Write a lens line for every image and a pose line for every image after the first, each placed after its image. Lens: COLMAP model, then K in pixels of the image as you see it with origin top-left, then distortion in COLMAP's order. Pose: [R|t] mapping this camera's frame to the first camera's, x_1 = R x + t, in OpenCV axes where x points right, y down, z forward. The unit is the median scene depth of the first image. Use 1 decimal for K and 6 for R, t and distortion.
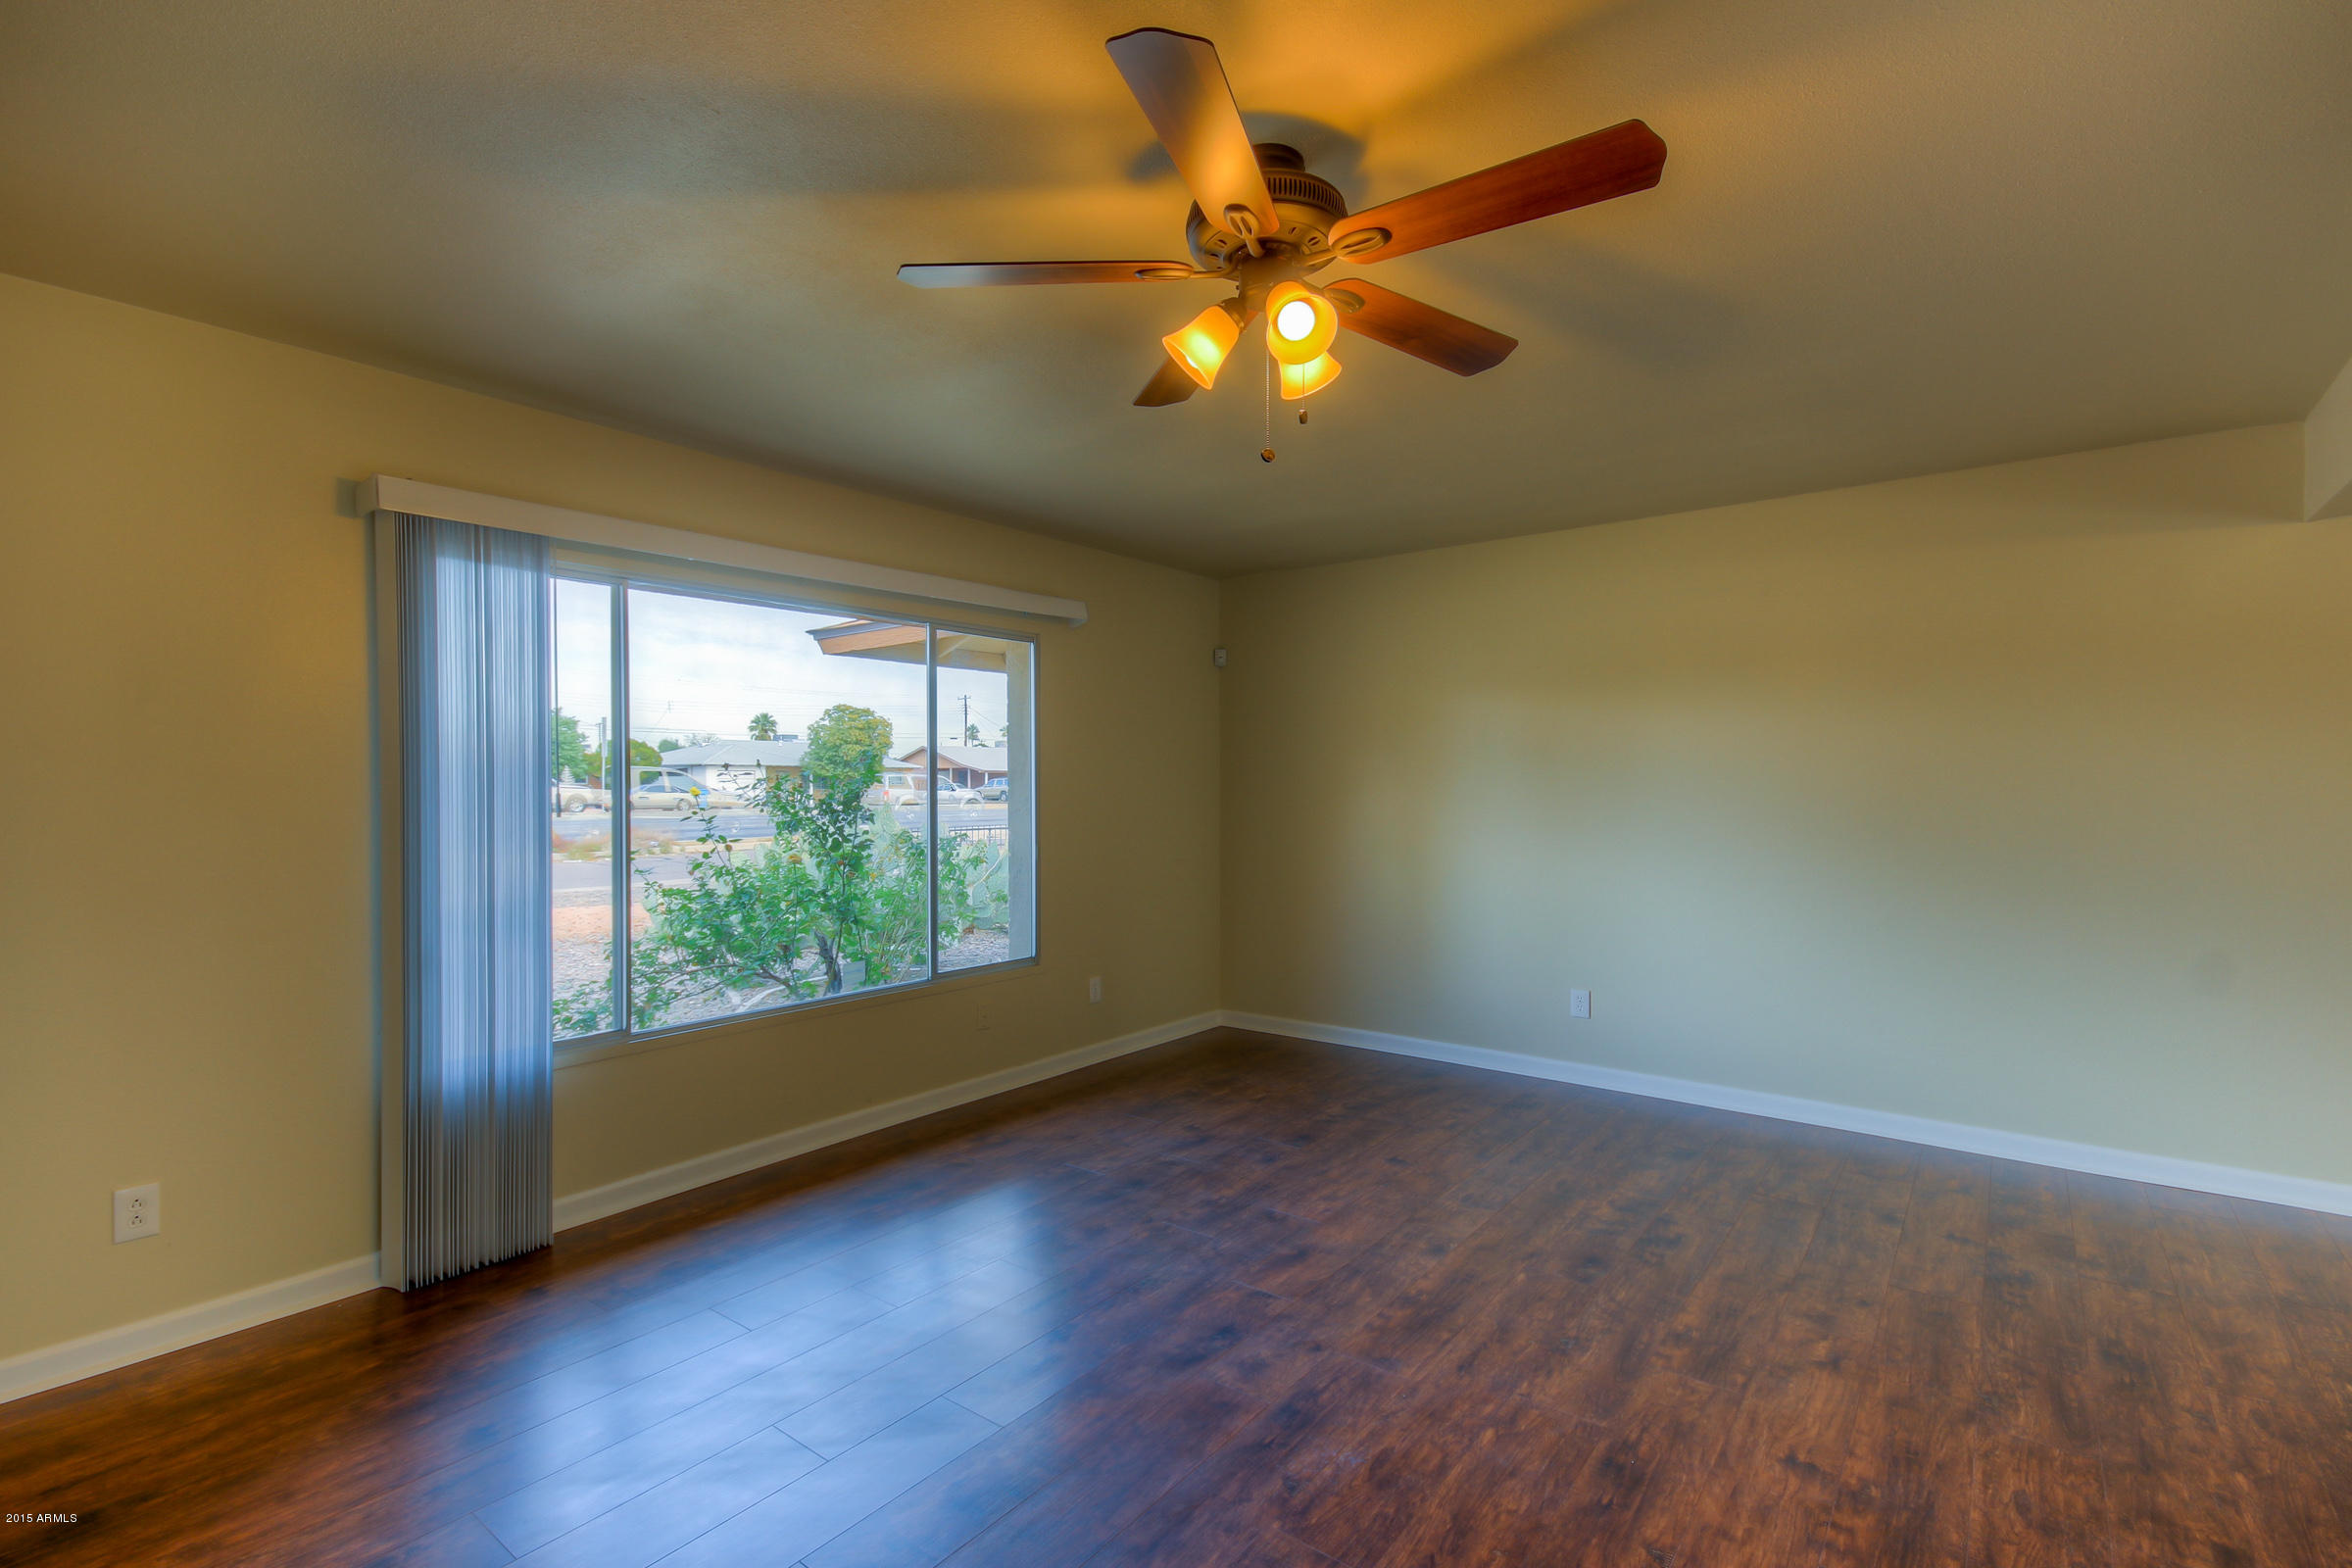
lens RADIAL K [[1074.1, 0, 1176.0], [0, 1074.1, 784.0], [0, 0, 1]] dist [0.024301, -0.008887]
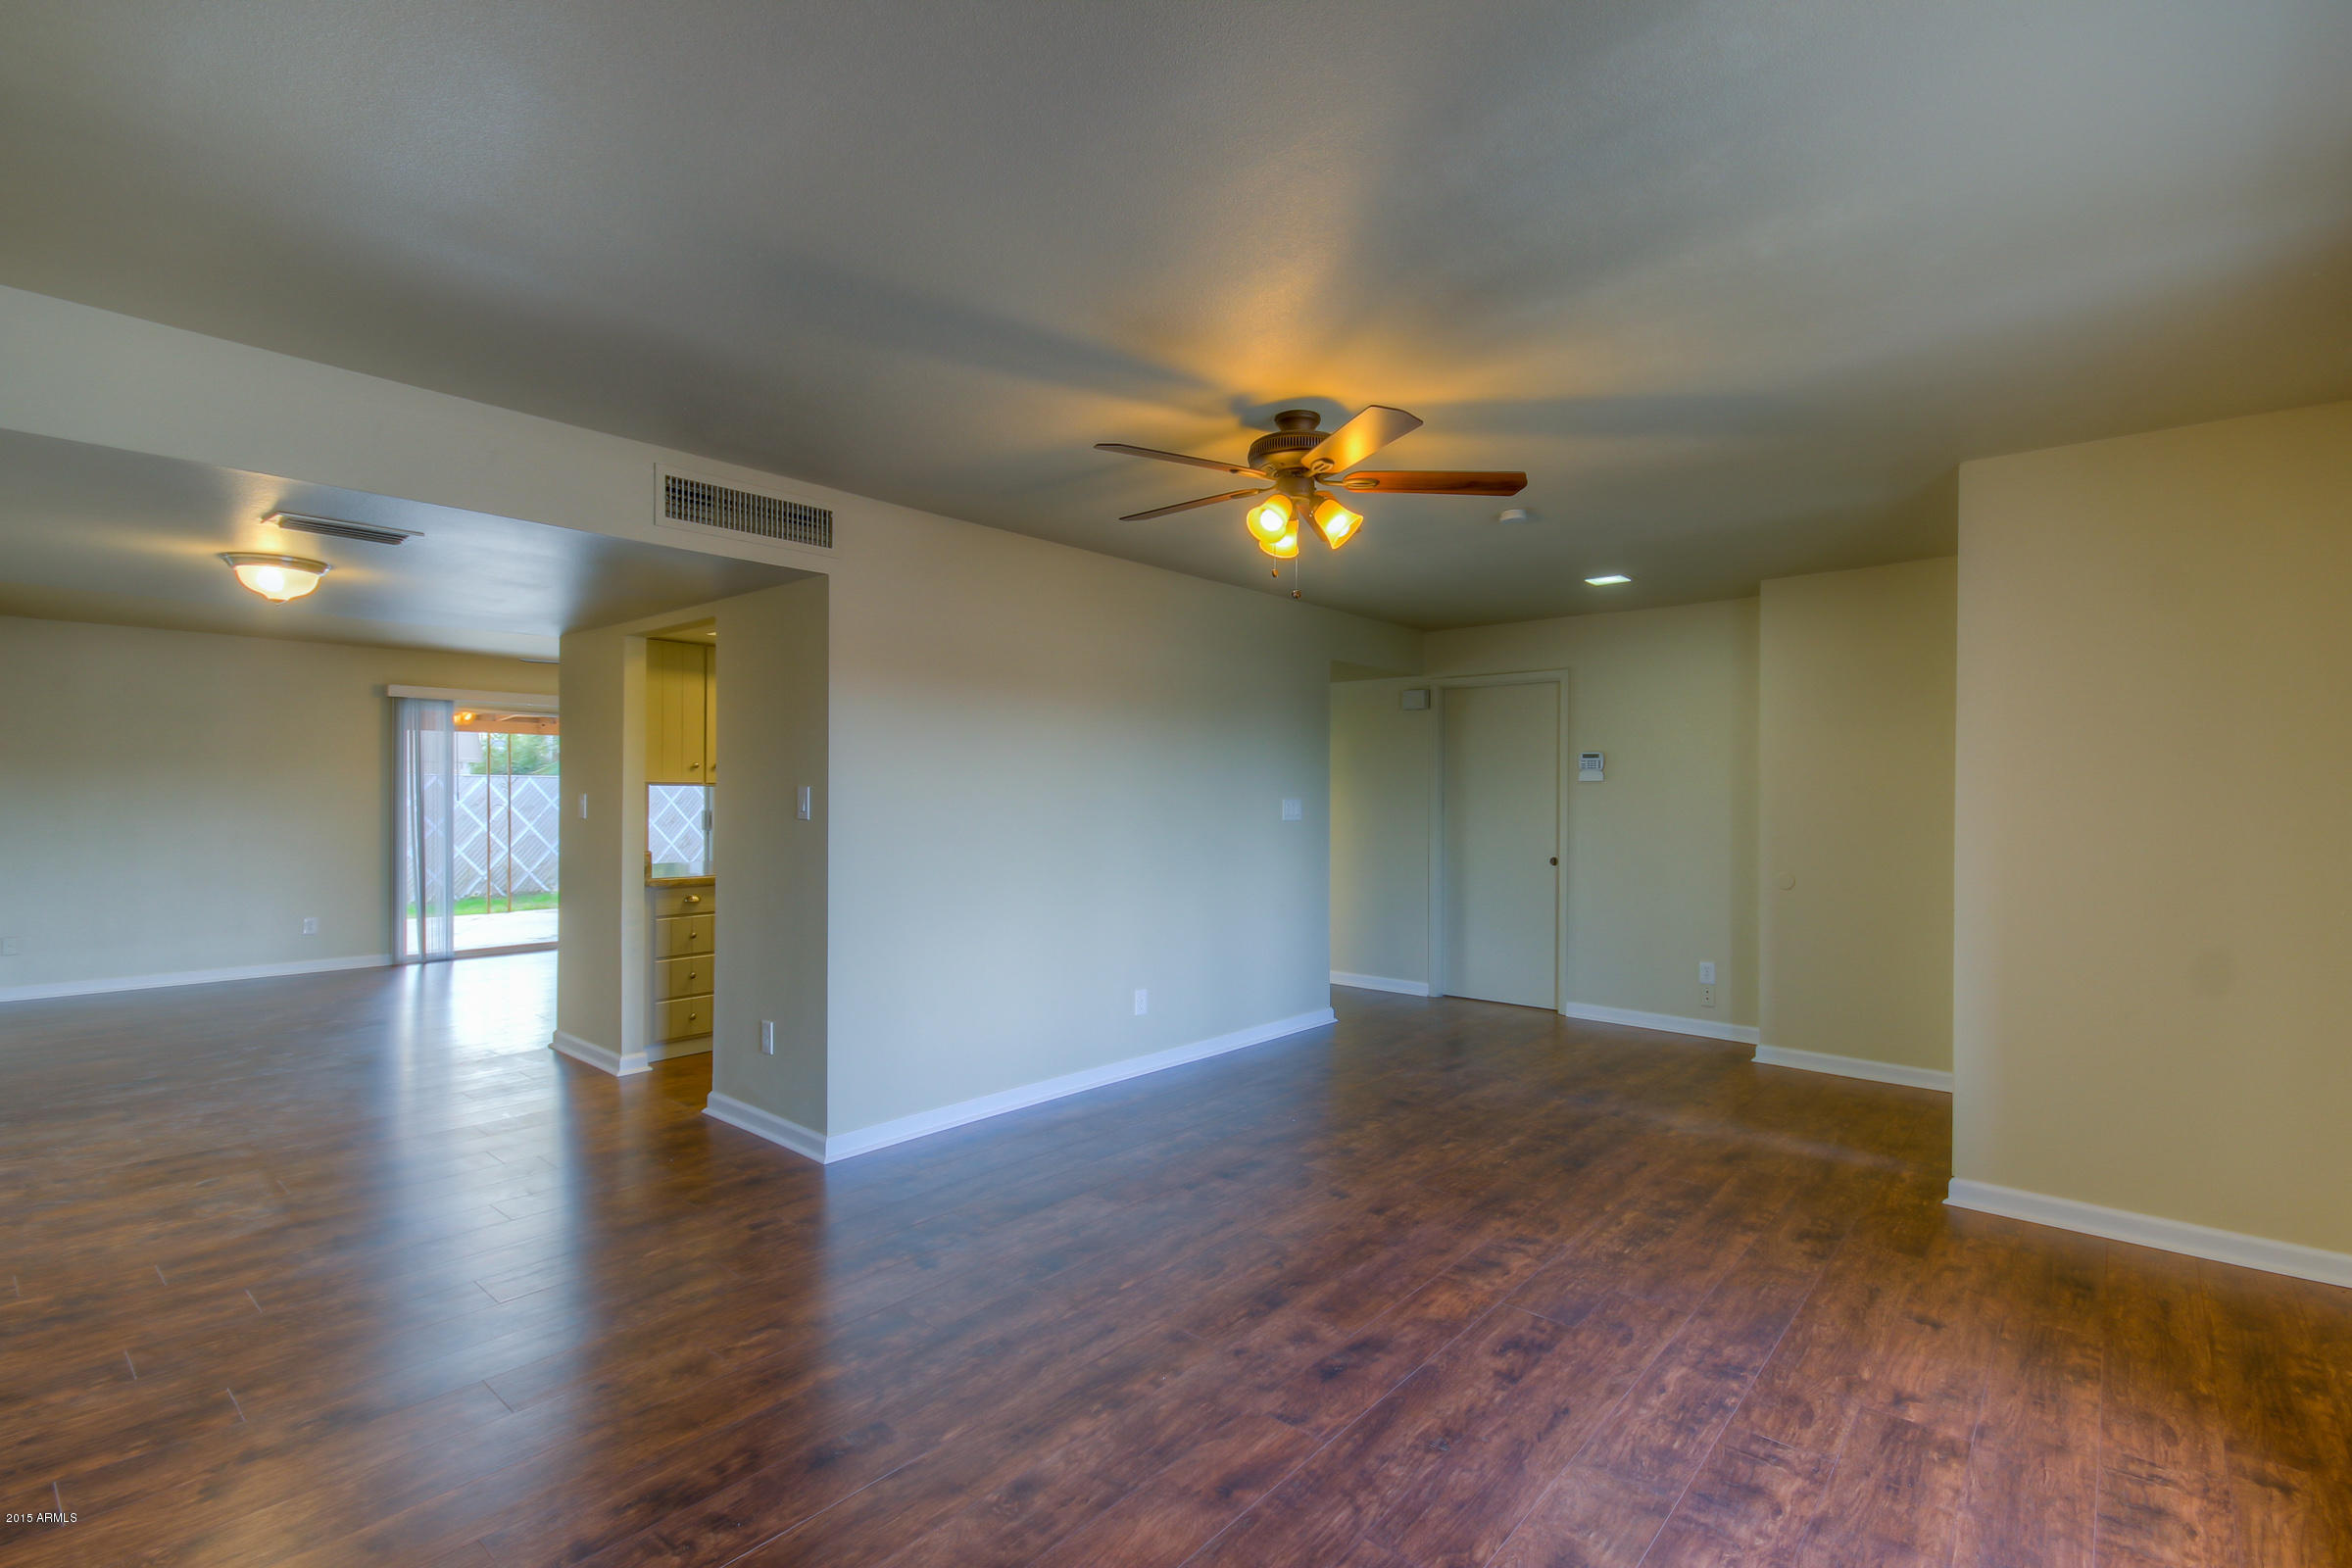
lens RADIAL K [[1073.2, 0, 1178.6], [0, 1073.2, 805.8], [0, 0, 1]] dist [0.032286, -0.017662]
pose [[-0.998612, -0.000896, 0.052667, 0.112593], [-0.000906, 1.000000, -0.000174, 0.007171], [-0.052666, -0.000222, -0.998612, 1.703791]]
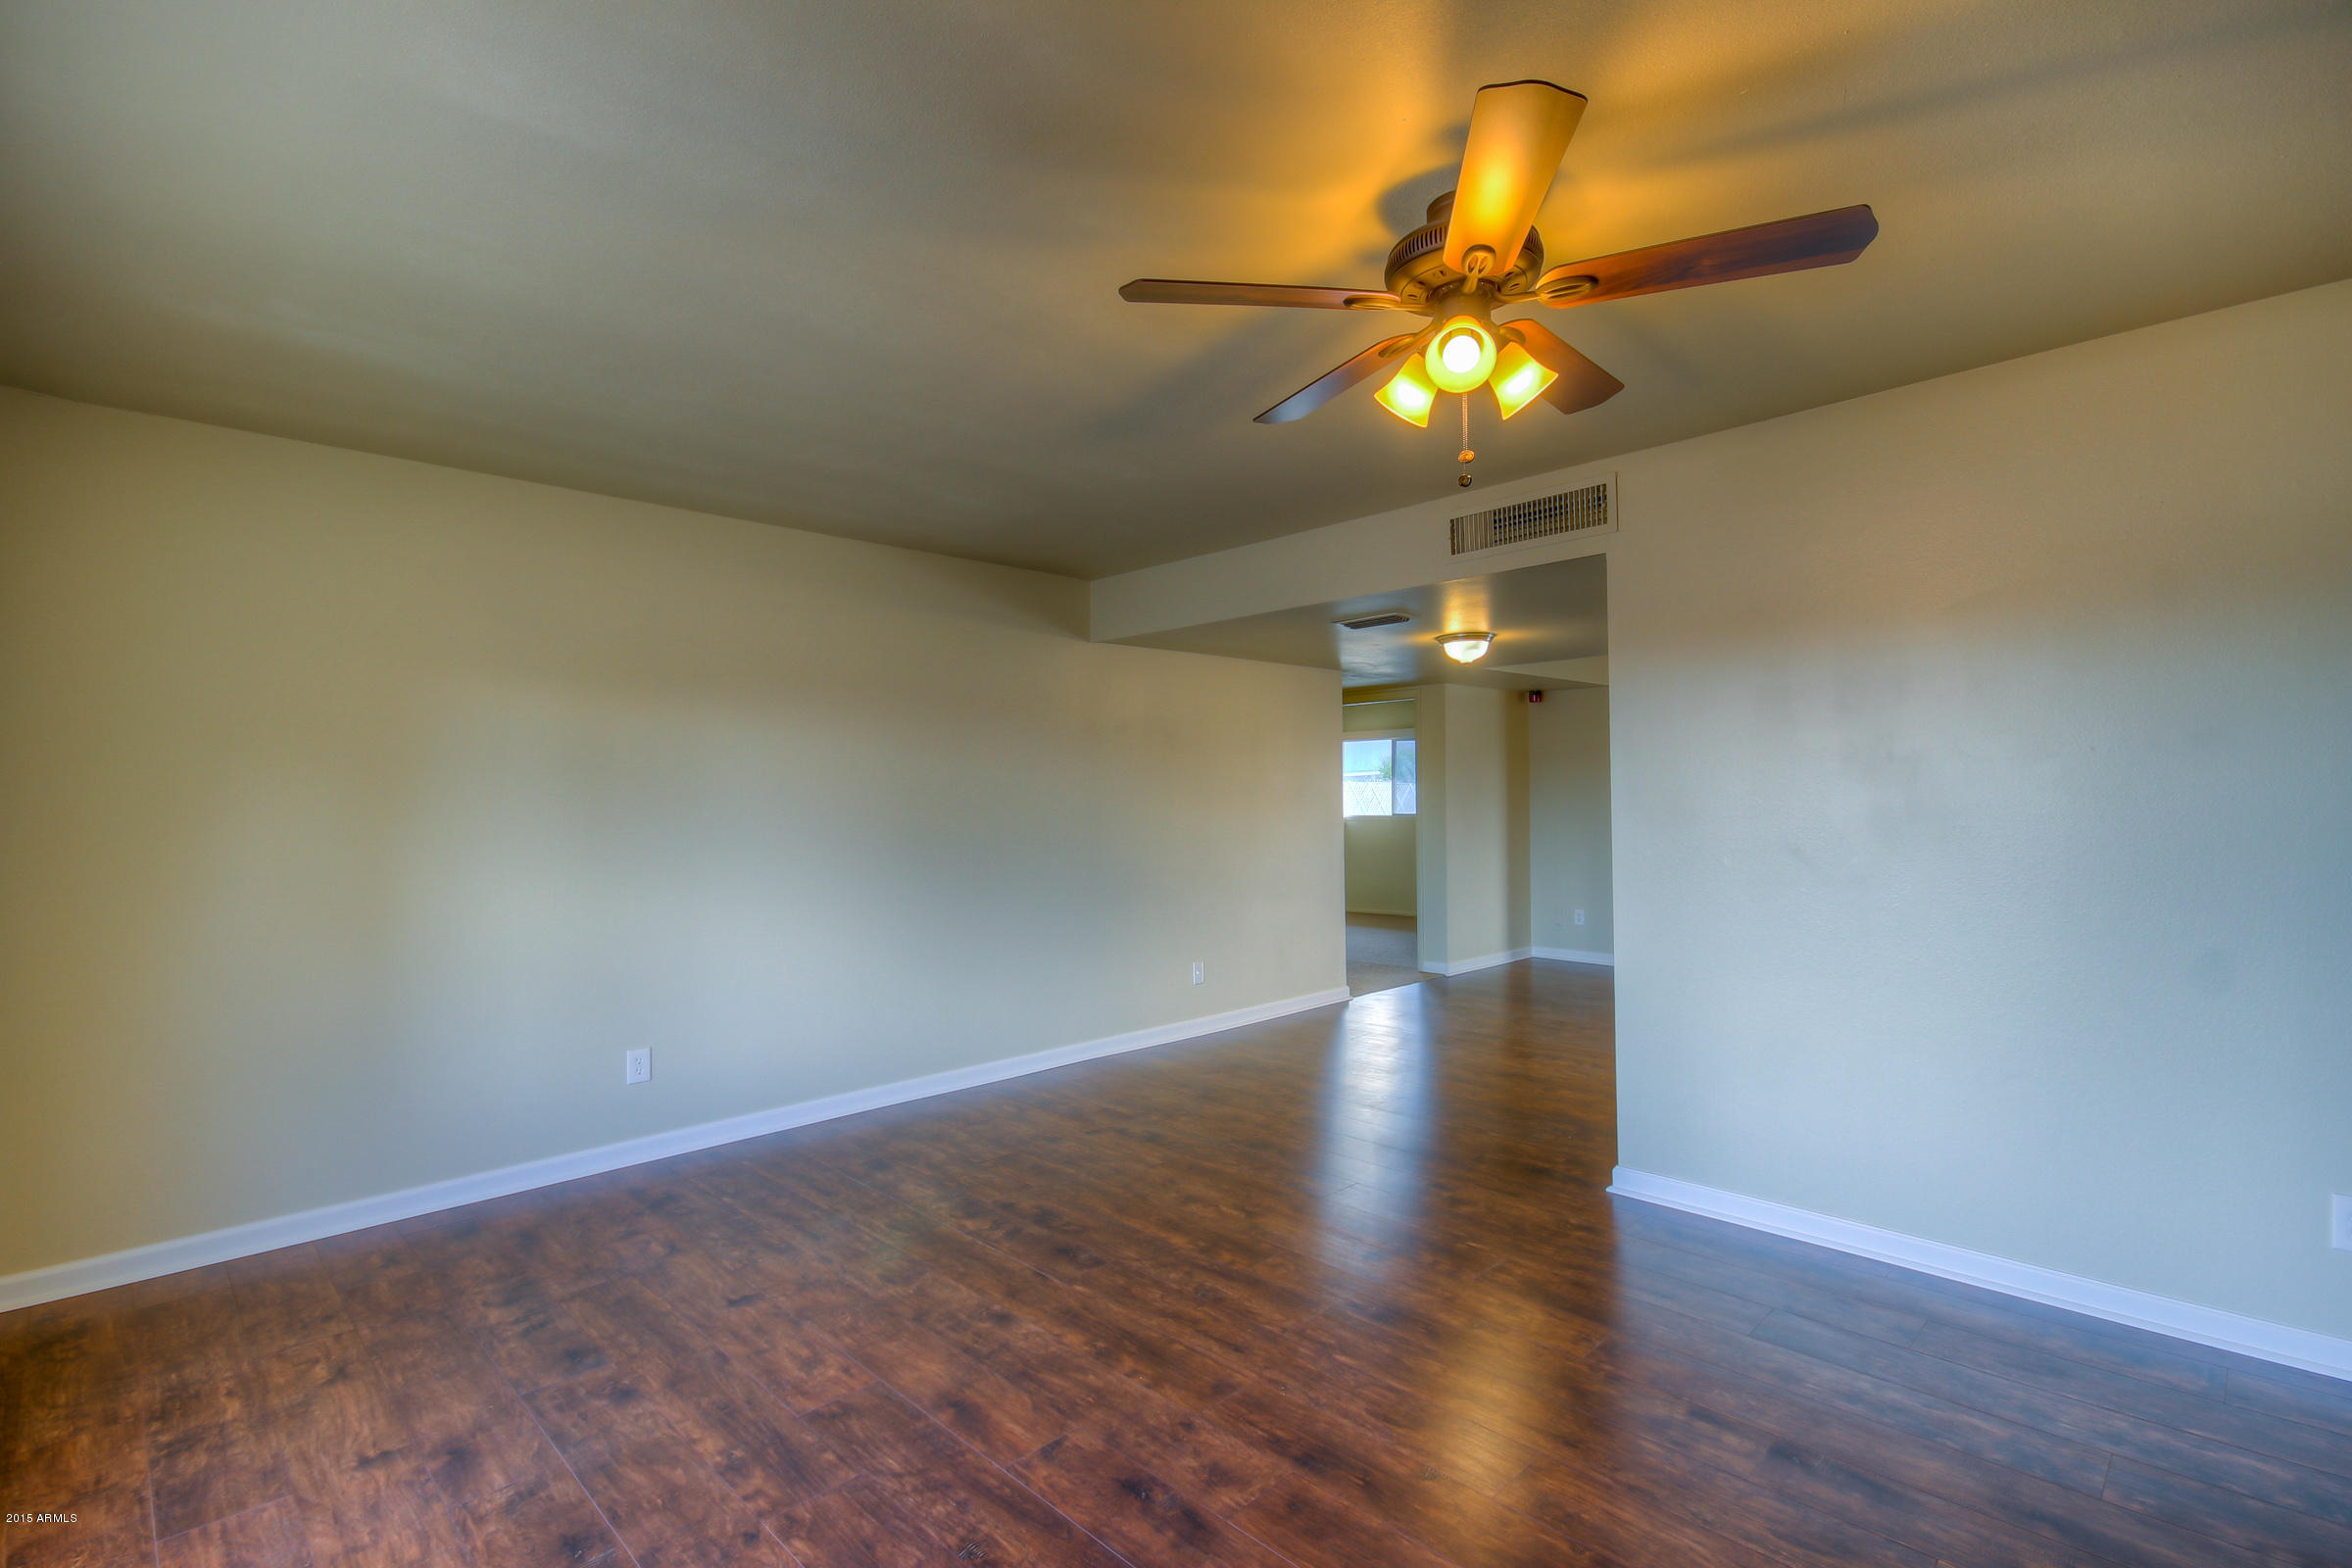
lens RADIAL K [[1058.2, 0, 1188.9], [0, 1058.2, 843.3], [0, 0, 1]] dist [0.033663, -0.019861]
pose [[0.120745, -0.037100, 0.991990, -0.622682], [0.006163, 0.999310, 0.036624, 0.002122], [-0.992664, 0.001691, 0.120890, 0.751336]]
